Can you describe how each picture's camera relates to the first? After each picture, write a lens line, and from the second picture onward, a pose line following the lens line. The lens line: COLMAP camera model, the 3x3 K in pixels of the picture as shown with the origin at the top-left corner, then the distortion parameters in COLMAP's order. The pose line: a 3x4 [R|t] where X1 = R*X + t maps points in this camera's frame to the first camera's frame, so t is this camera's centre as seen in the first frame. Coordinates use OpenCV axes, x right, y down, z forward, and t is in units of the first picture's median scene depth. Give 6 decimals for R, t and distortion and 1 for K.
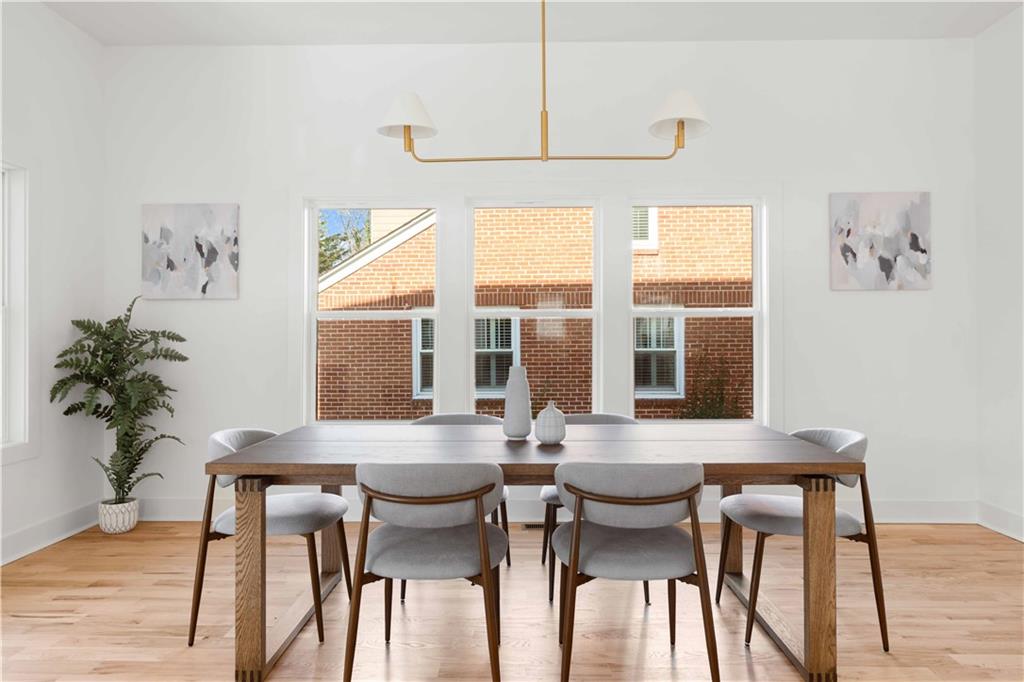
lens RADIAL K [[668.5, 0, 512.0], [0, 668.5, 341.0], [0, 0, 1]] dist [0.004186, 0.000713]
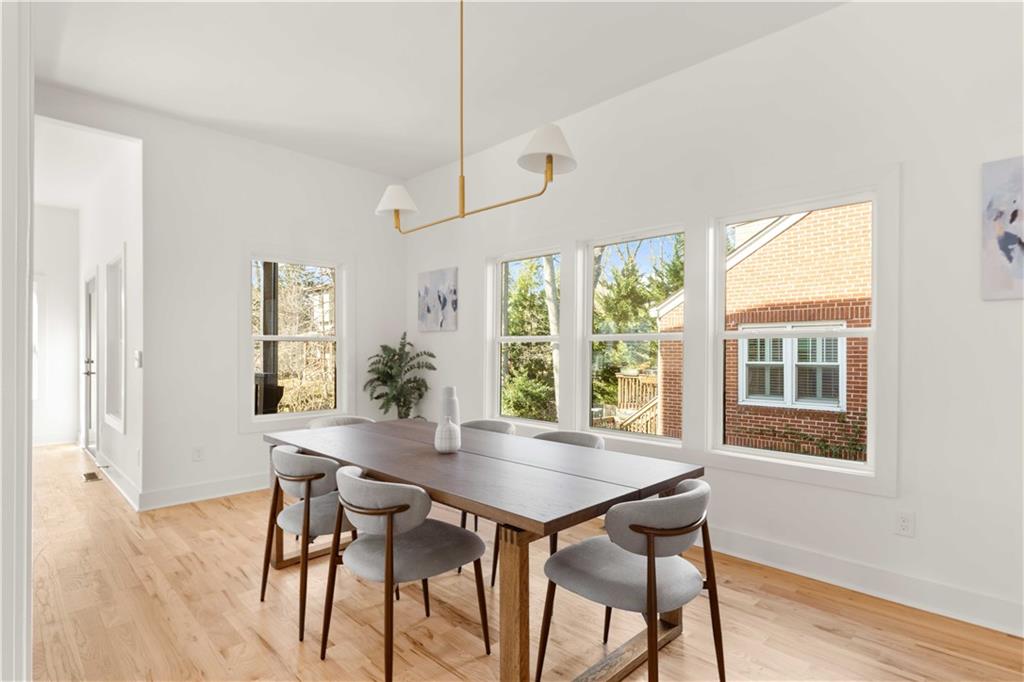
lens RADIAL K [[514.7, 0, 514.5], [0, 514.7, 356.2], [0, 0, 1]] dist [0.000529, -0.000722]
pose [[0.722804, 0.013088, -0.690929, 0.488959], [-0.002978, 0.999870, 0.015825, -0.023233], [0.691046, -0.009380, 0.722750, 0.254204]]
